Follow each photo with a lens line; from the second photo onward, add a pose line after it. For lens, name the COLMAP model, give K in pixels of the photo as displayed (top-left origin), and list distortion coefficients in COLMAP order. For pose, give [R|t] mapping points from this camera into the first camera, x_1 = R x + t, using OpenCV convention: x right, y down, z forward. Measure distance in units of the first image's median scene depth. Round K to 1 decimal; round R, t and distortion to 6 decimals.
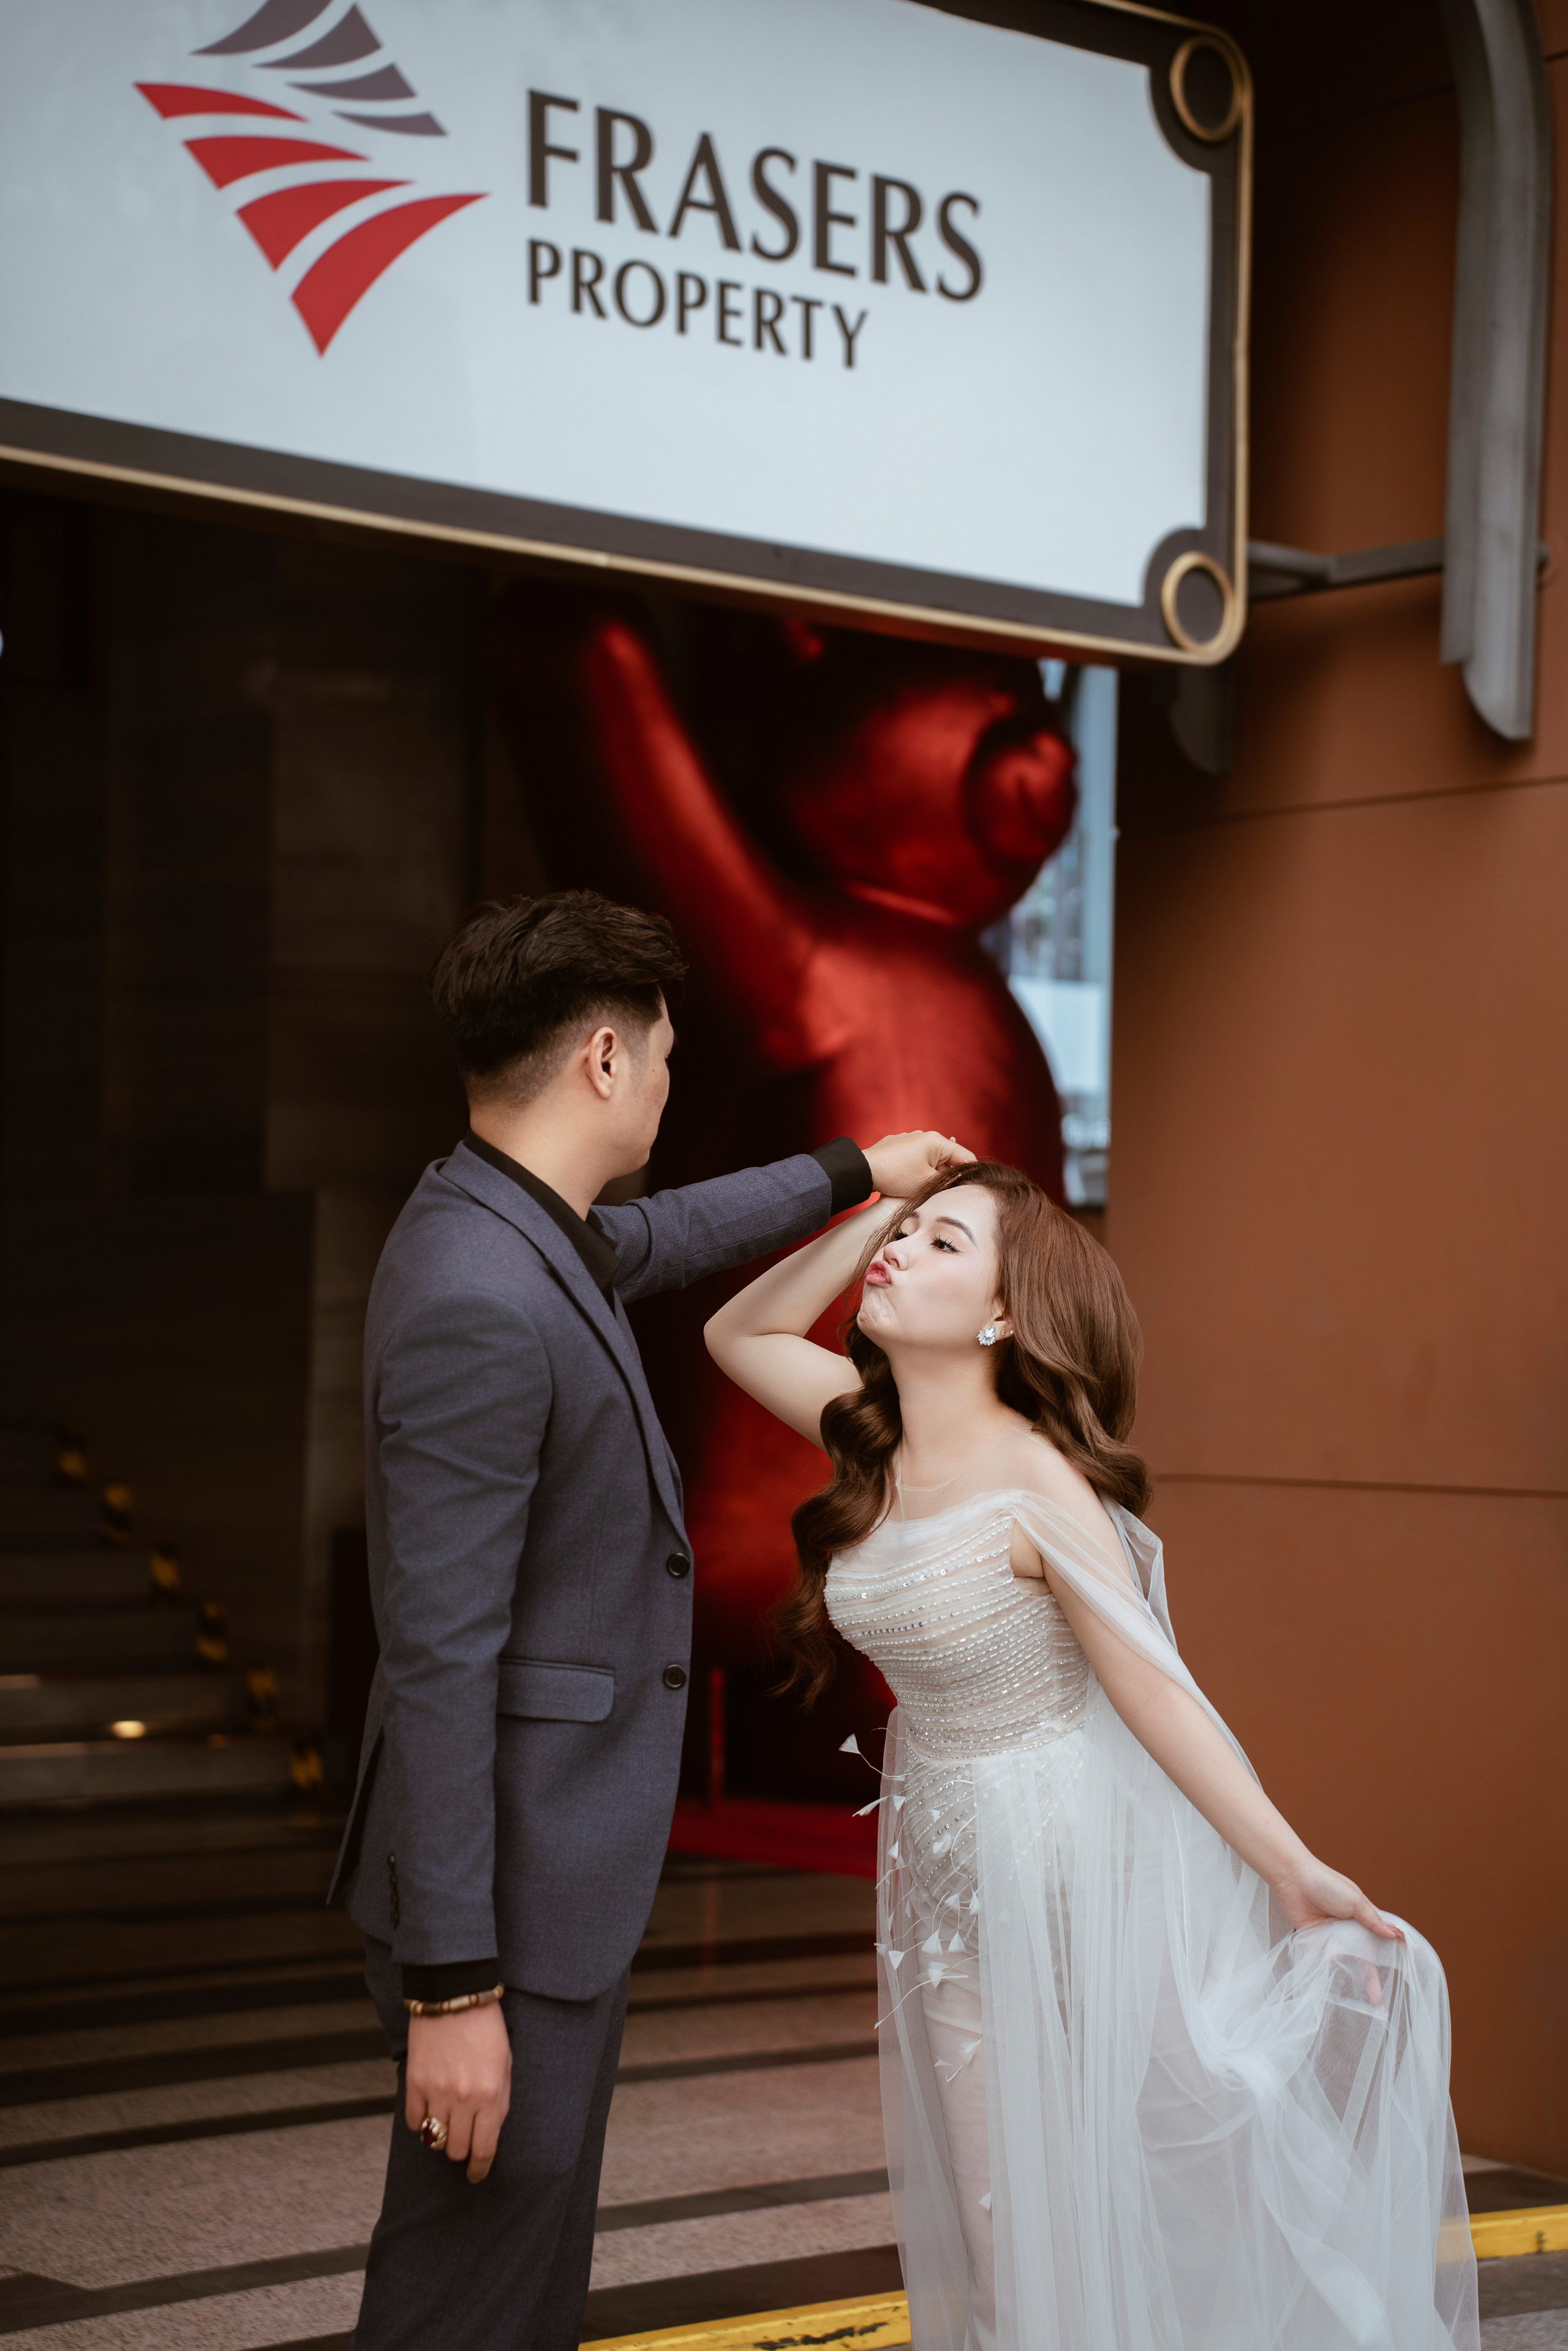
lens RADIAL K [[4890.5, 0, 743.7], [0, 4890.5, 1169.0], [0, 0, 1]] dist [0.648436, 0.000000]
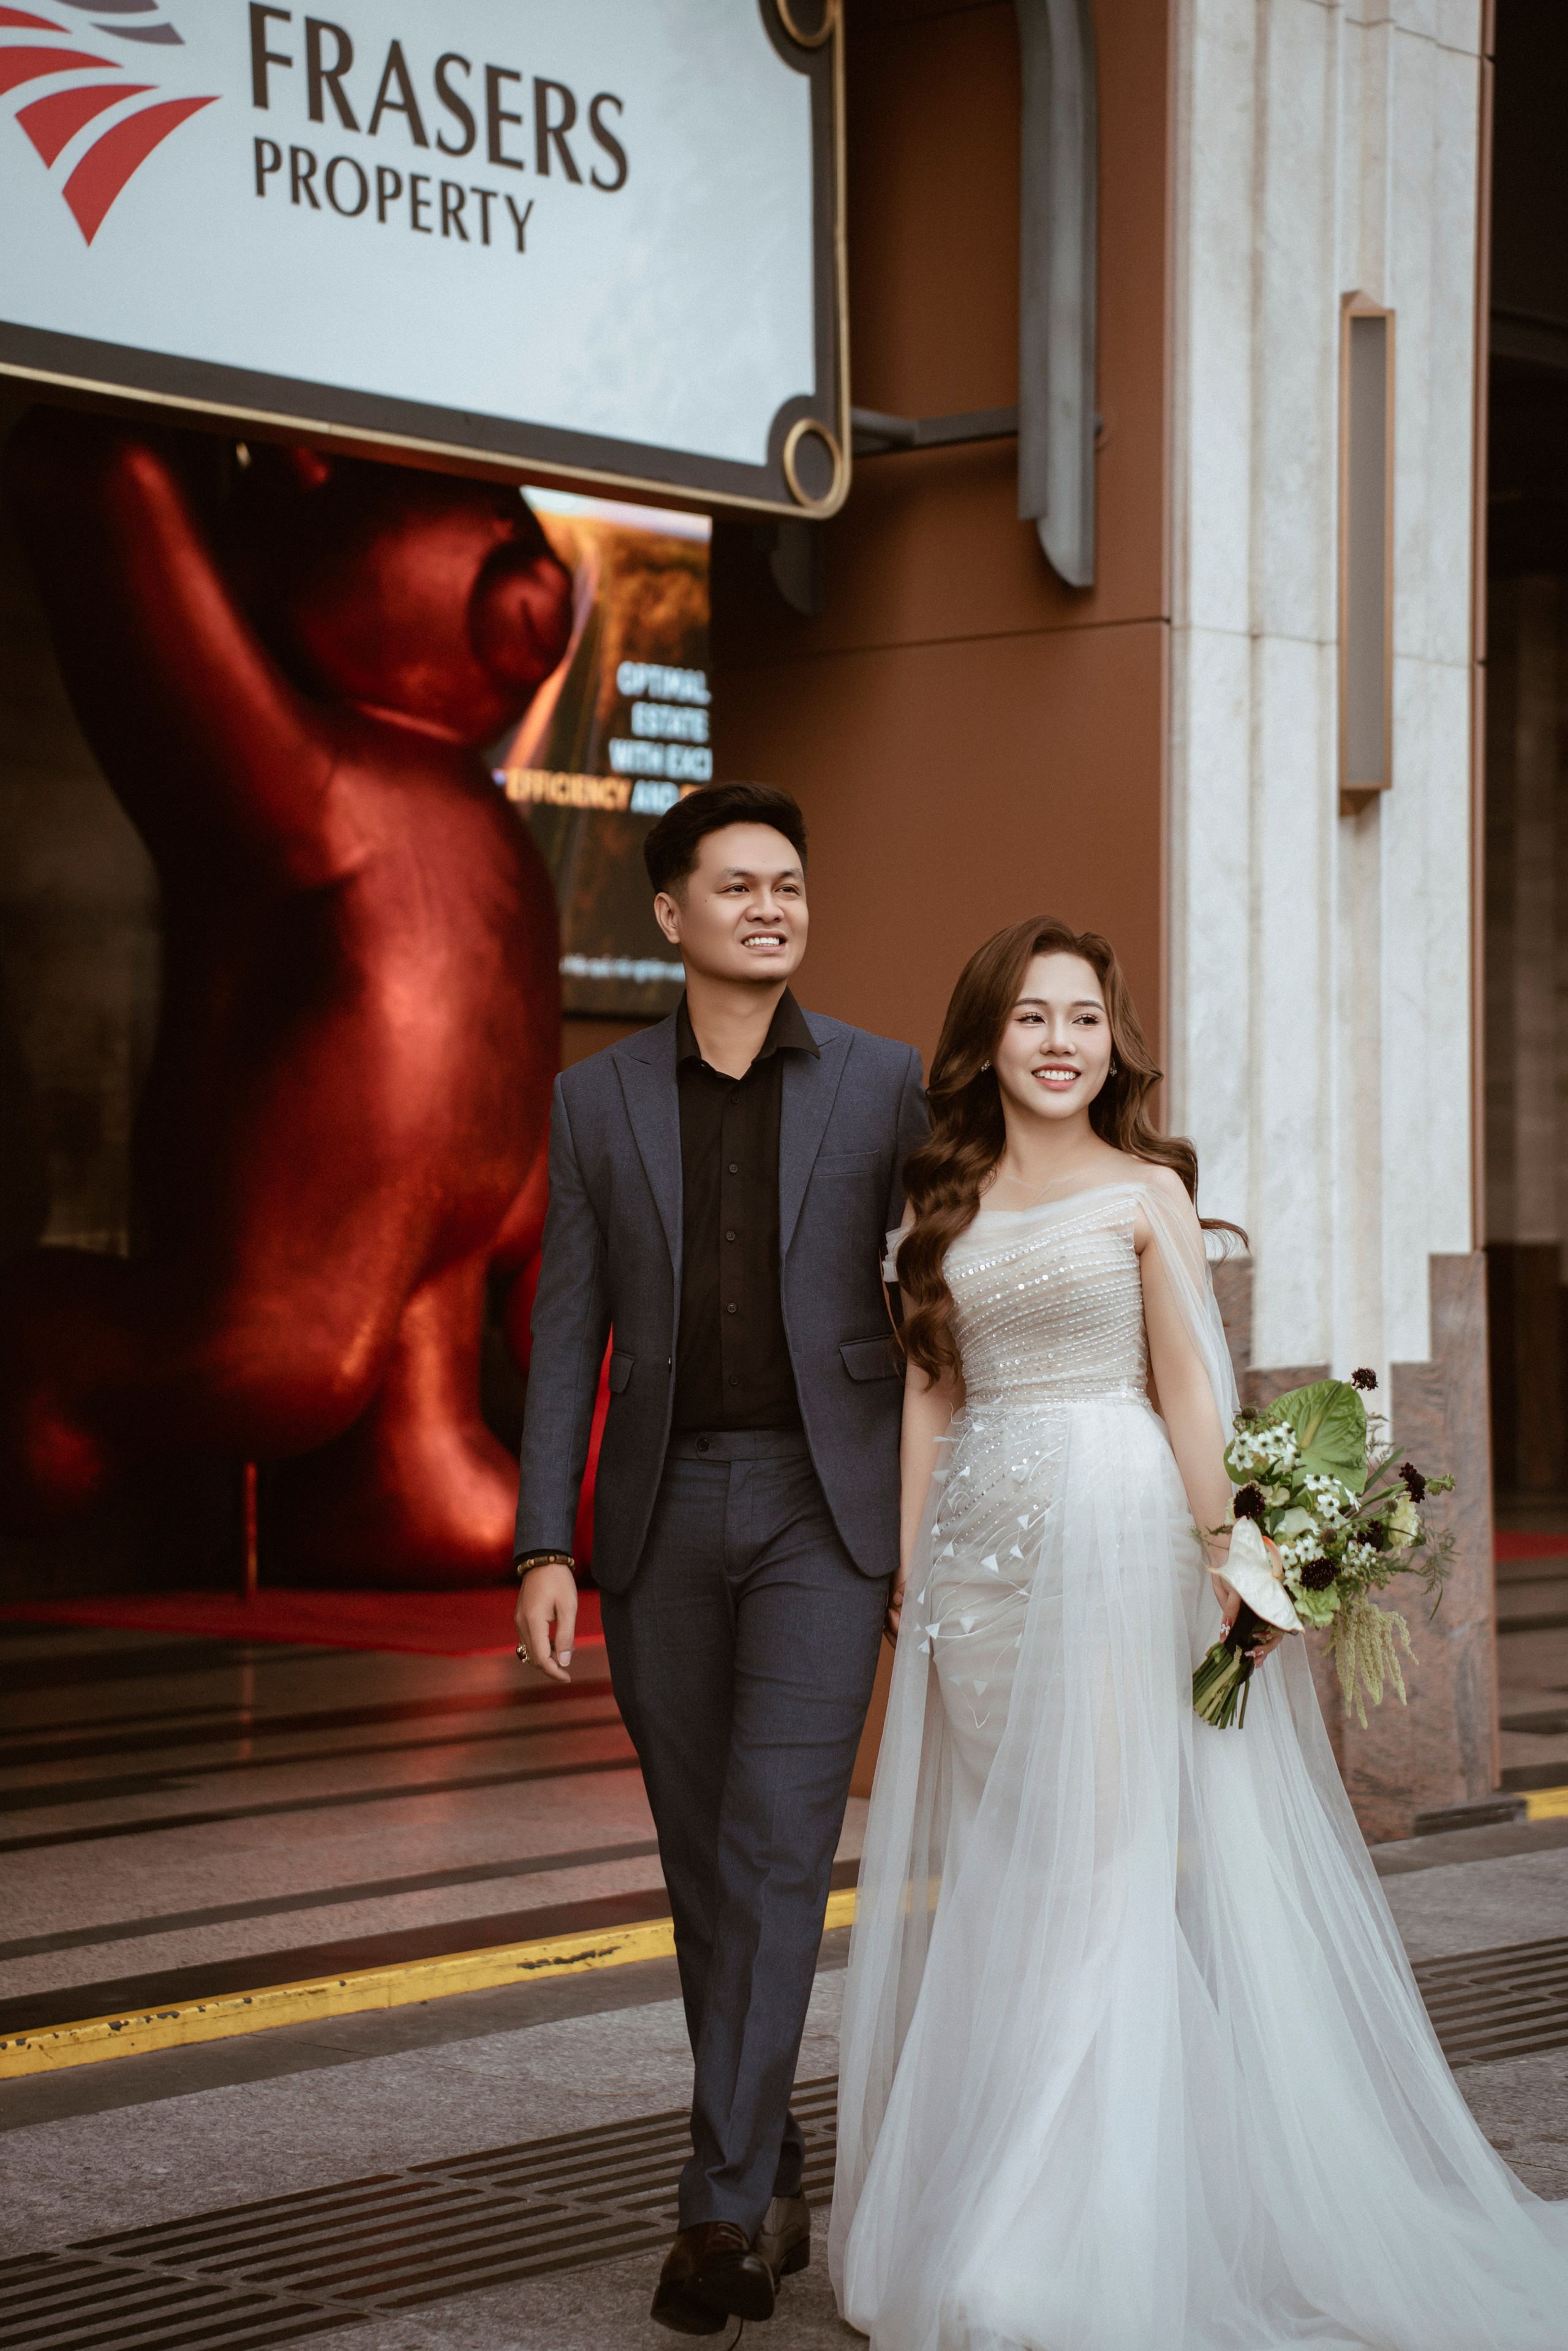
lens RADIAL K [[5331.4, 0, 728.7], [0, 5331.4, 1178.7], [0, 0, 1]] dist [0.685785, 0.000000]
pose [[0.988488, -0.020056, 0.149963, -0.120594], [0.014848, 0.999250, 0.035764, 0.003931], [-0.150568, -0.033126, 0.988045, -0.222840]]
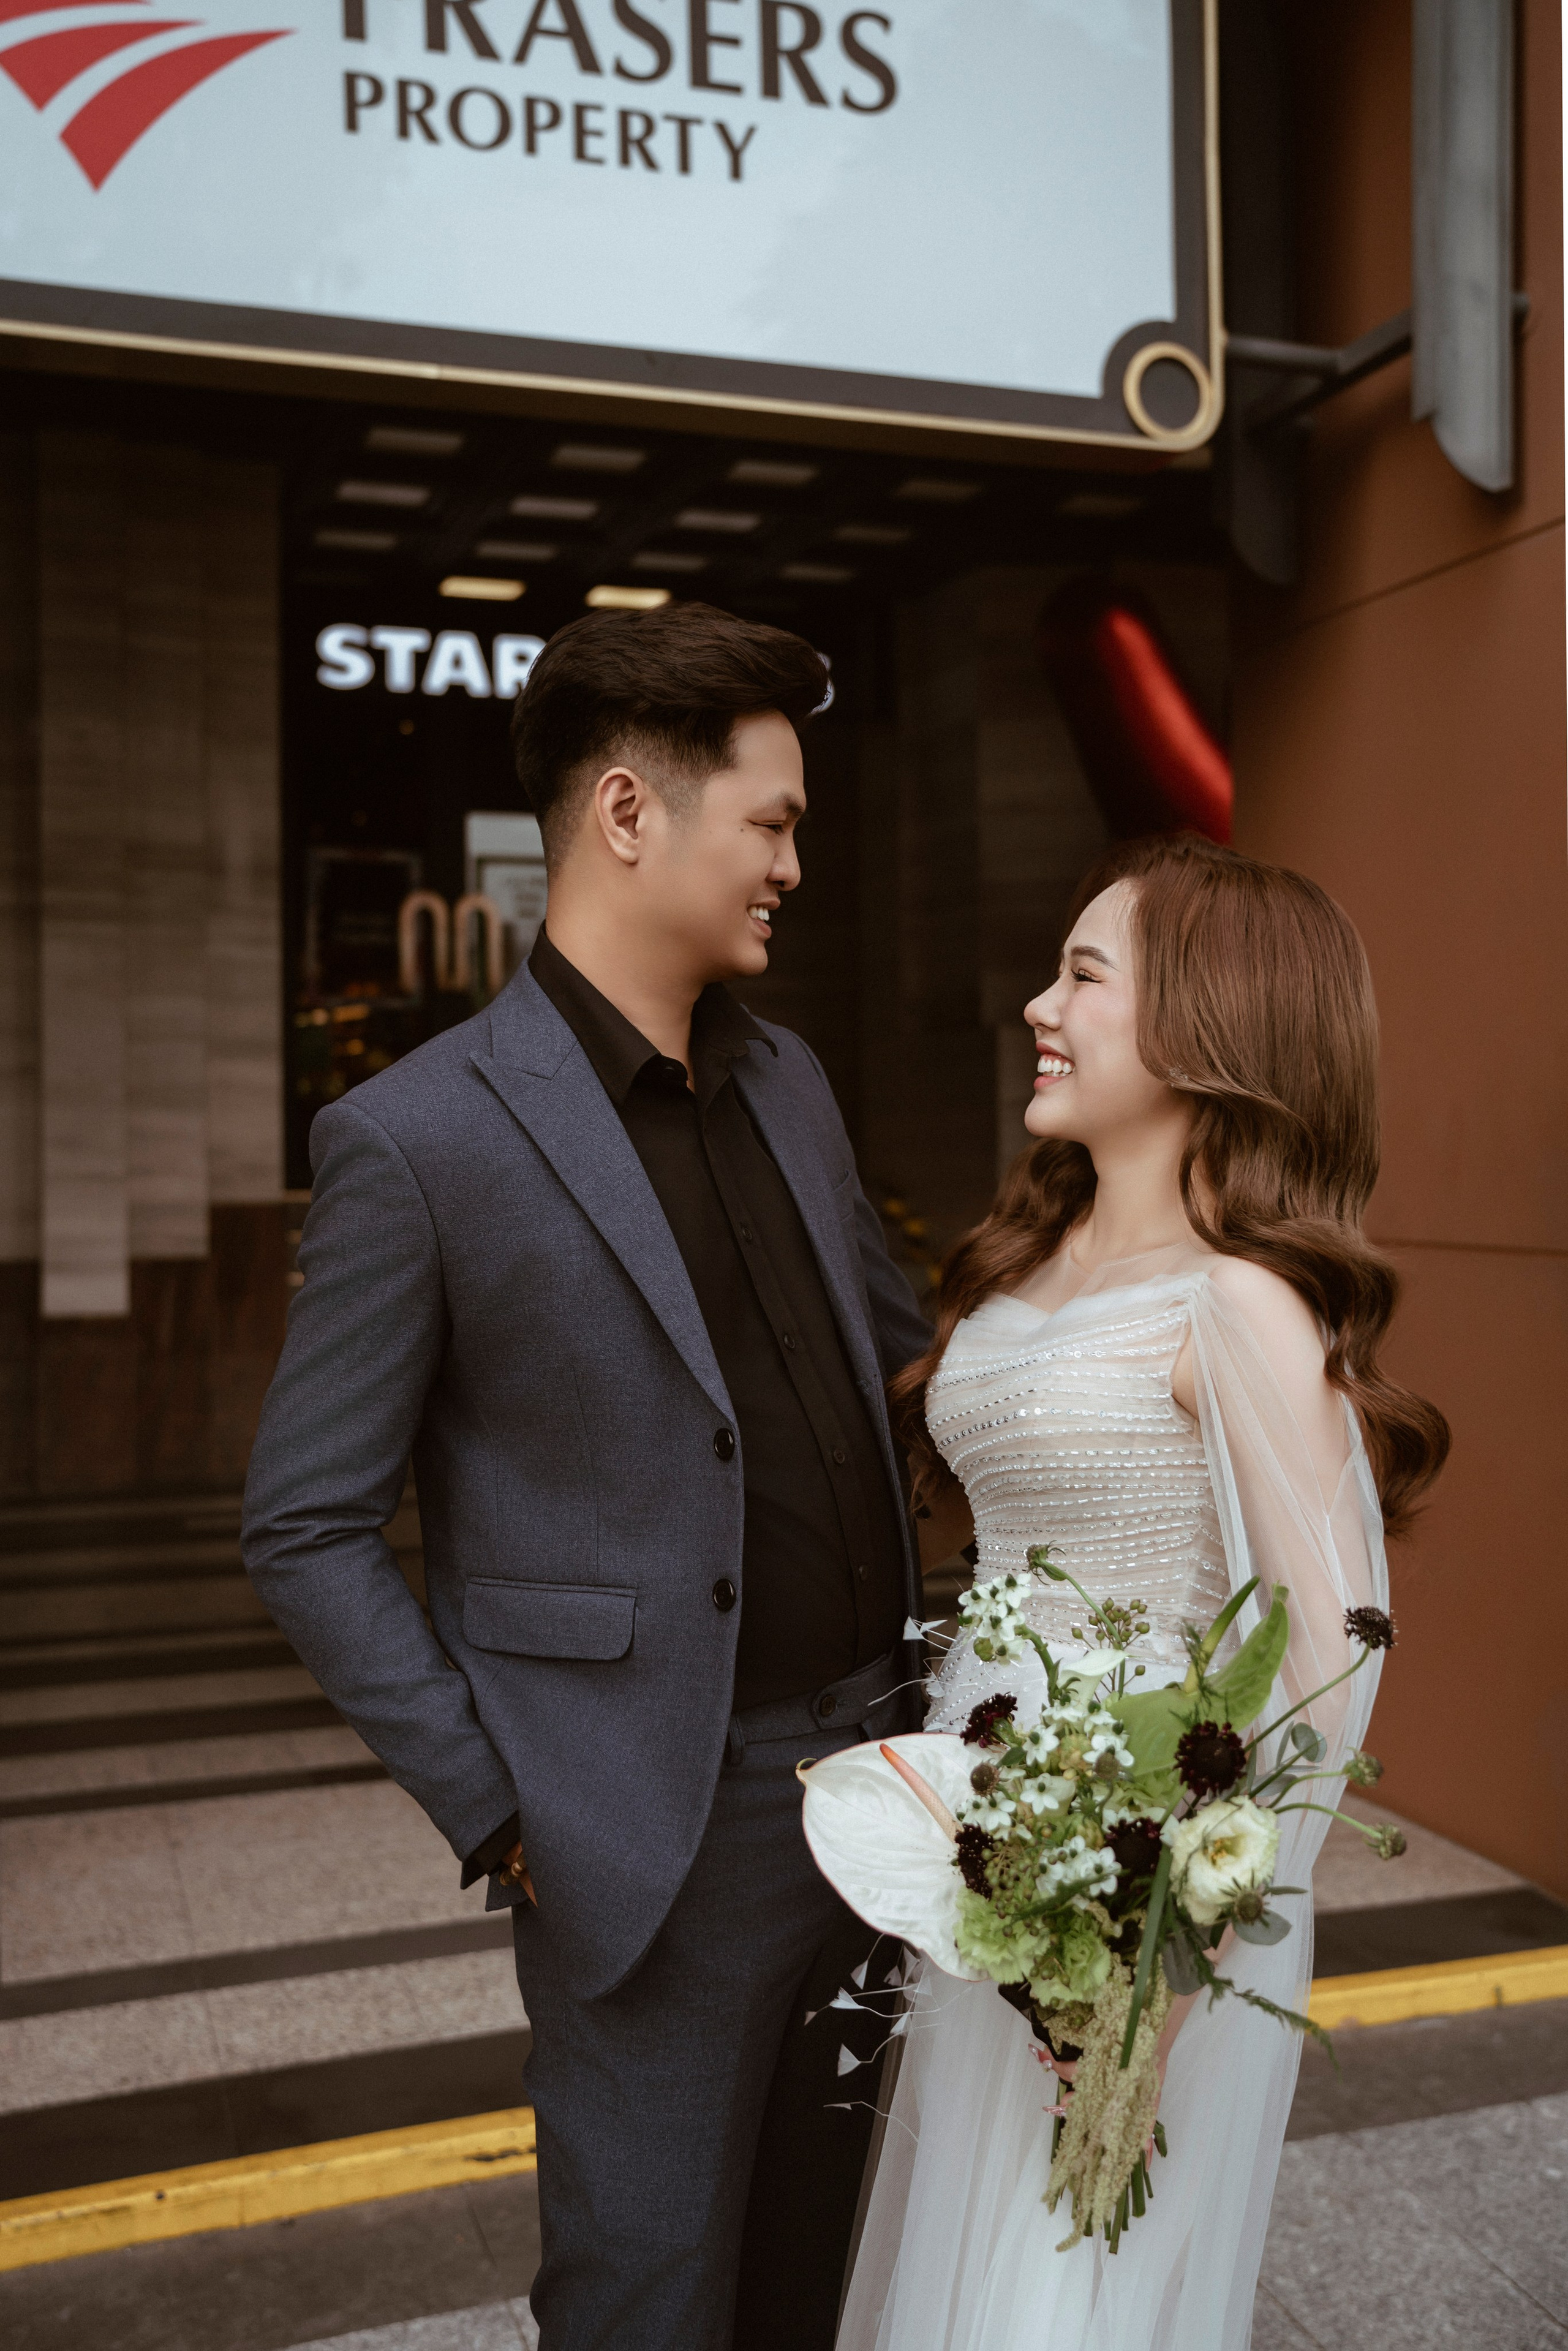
lens RADIAL K [[2249.7, 0, 748.4], [0, 2249.7, 1139.1], [0, 0, 1]] dist [0.026892, 0.000000]
pose [[0.919627, -0.021304, -0.392215, 0.204685], [0.039180, 0.998523, 0.037630, 0.020727], [0.390834, -0.049972, 0.919104, 0.560571]]
